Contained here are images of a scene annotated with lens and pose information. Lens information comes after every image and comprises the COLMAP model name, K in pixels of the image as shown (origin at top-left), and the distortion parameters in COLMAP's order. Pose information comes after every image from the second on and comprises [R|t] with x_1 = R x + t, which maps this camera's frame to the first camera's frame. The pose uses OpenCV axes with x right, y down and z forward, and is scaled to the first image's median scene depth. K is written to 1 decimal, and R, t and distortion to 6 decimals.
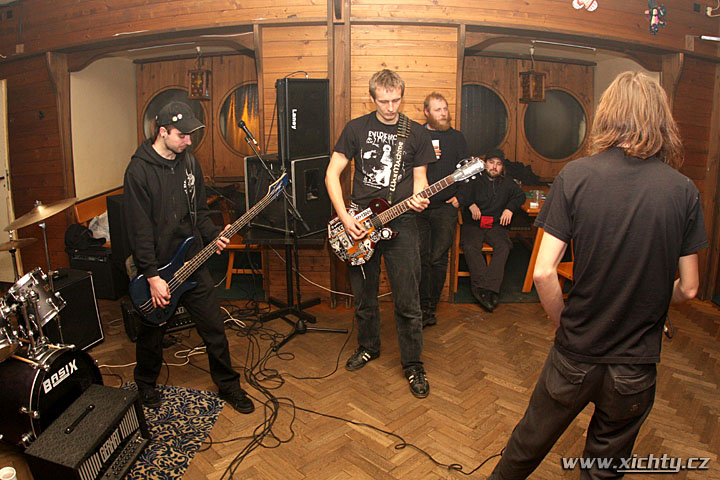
lens RADIAL K [[507.2, 0, 360.0], [0, 507.2, 240.0], [0, 0, 1]] dist [-0.335762, 0.115968]
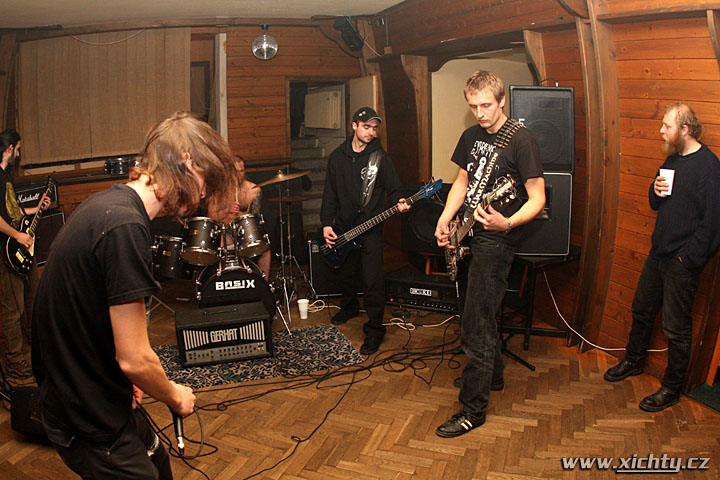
lens RADIAL K [[507.2, 0, 360.0], [0, 507.2, 240.0], [0, 0, 1]] dist [-0.335762, 0.115968]
pose [[0.426223, 0.205611, -0.880942, 0.883418], [-0.212629, 0.969315, 0.123361, -0.128333], [0.879274, 0.134734, 0.456863, 0.505637]]
